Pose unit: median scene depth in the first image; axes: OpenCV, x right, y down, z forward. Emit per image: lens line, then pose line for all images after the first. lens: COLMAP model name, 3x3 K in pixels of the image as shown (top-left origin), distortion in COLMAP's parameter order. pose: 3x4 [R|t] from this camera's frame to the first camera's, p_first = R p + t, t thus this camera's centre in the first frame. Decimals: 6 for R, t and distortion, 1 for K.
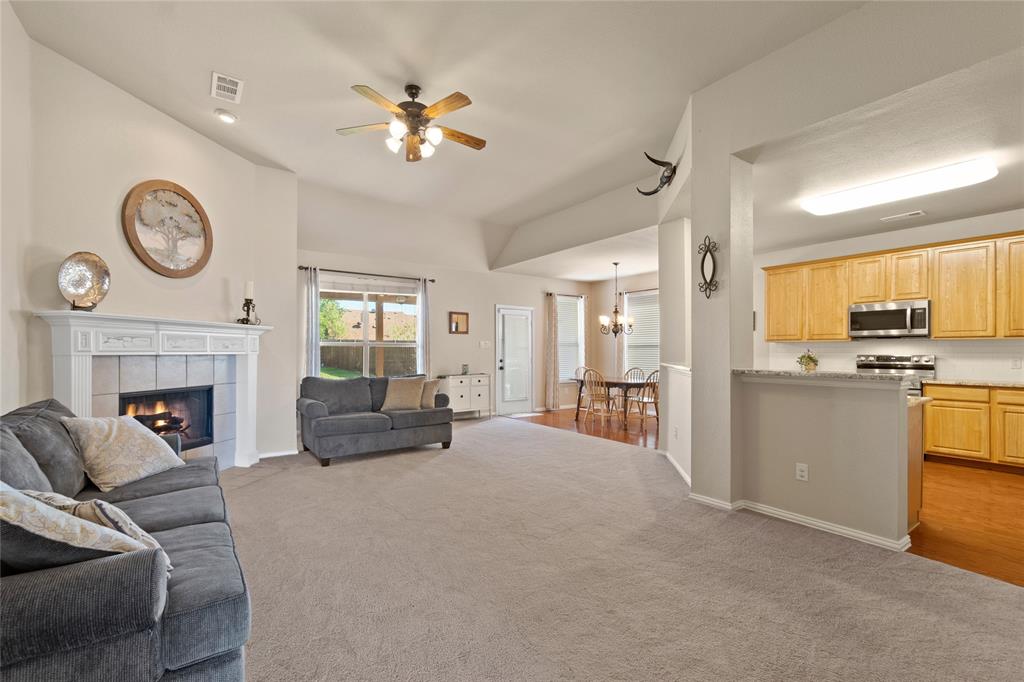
lens RADIAL K [[440.4, 0, 513.5], [0, 440.4, 350.6], [0, 0, 1]] dist [-0.001332, -0.000207]
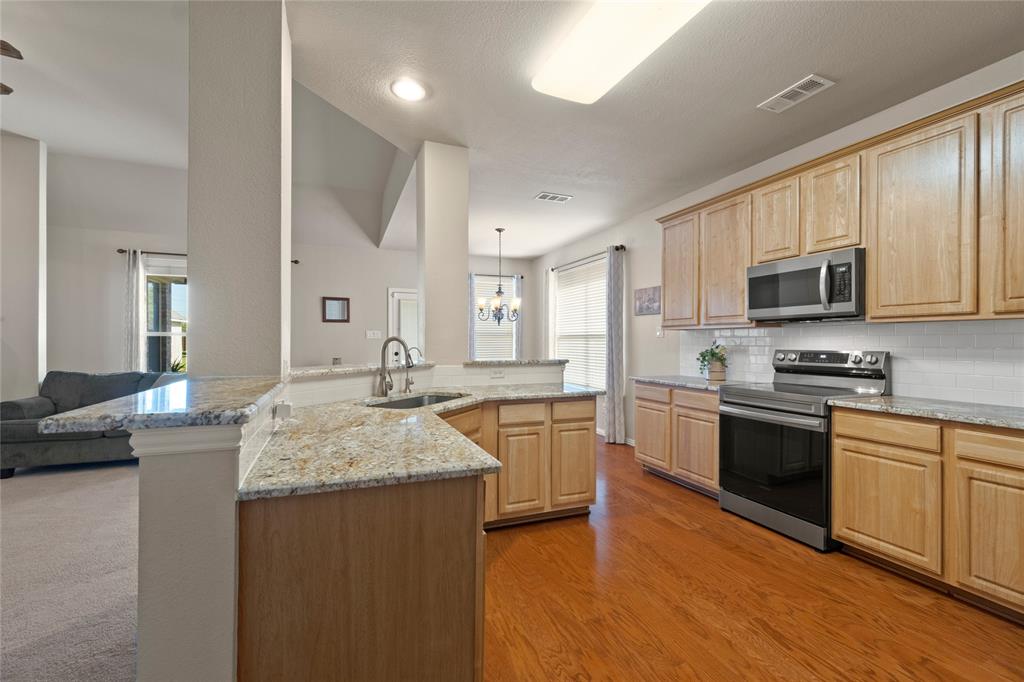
lens RADIAL K [[440.4, 0, 510.4], [0, 440.4, 339.9], [0, 0, 1]] dist [-0.001332, -0.000207]
pose [[0.971411, 0.000775, -0.237404, 0.651005], [-0.002114, 0.999983, -0.005387, 0.000111], [0.237396, 0.005735, 0.971396, 0.378600]]
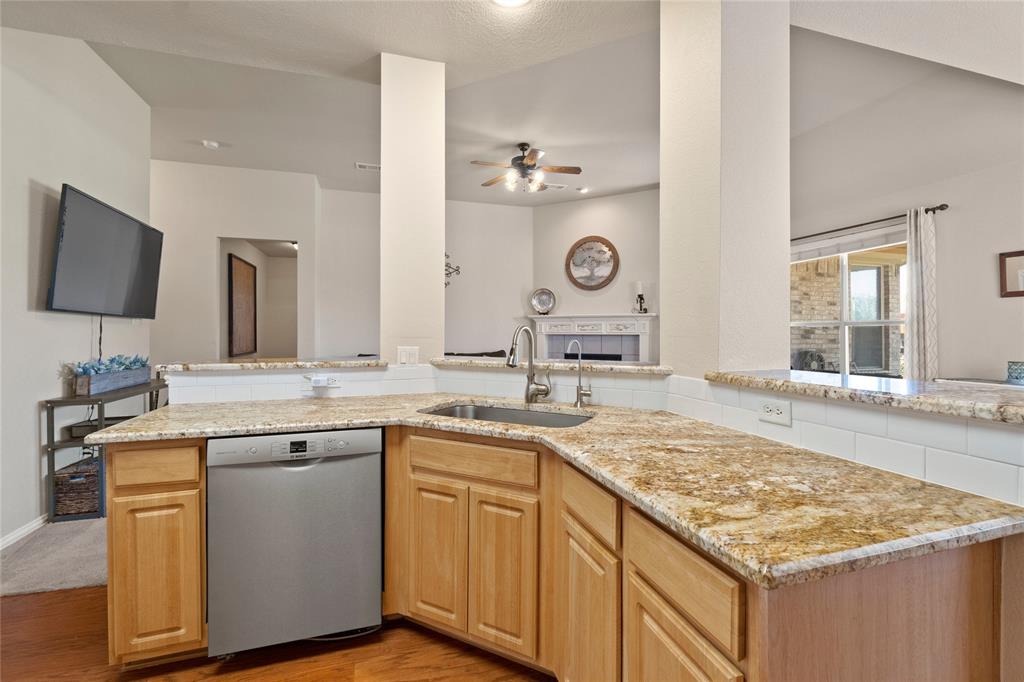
lens RADIAL K [[440.4, 0, 508.3], [0, 440.4, 333.7], [0, 0, 1]] dist [-0.001332, -0.000207]
pose [[-0.315397, 0.004462, -0.948949, 0.778764], [0.001570, 0.999990, 0.004180, -0.001132], [0.948959, -0.000171, -0.315401, 0.972568]]
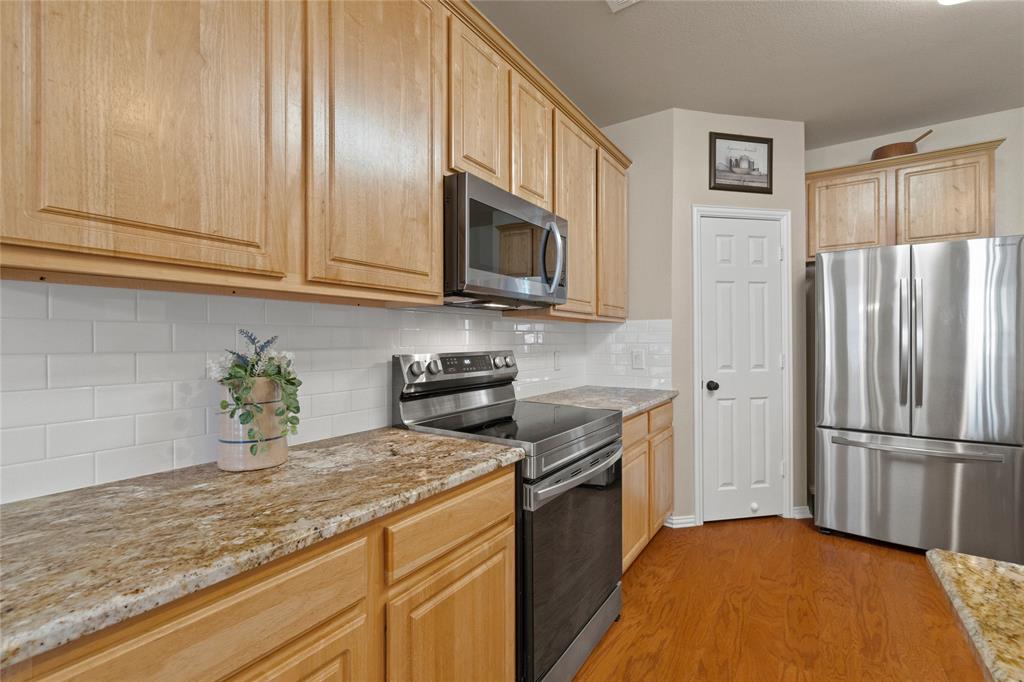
lens RADIAL K [[440.4, 0, 512.8], [0, 440.4, 341.7], [0, 0, 1]] dist [-0.001332, -0.000207]
pose [[-0.356895, 0.001330, 0.934144, 0.552854], [0.002248, 0.999997, -0.000565, 0.001700], [-0.934142, 0.001898, -0.356897, 1.175741]]
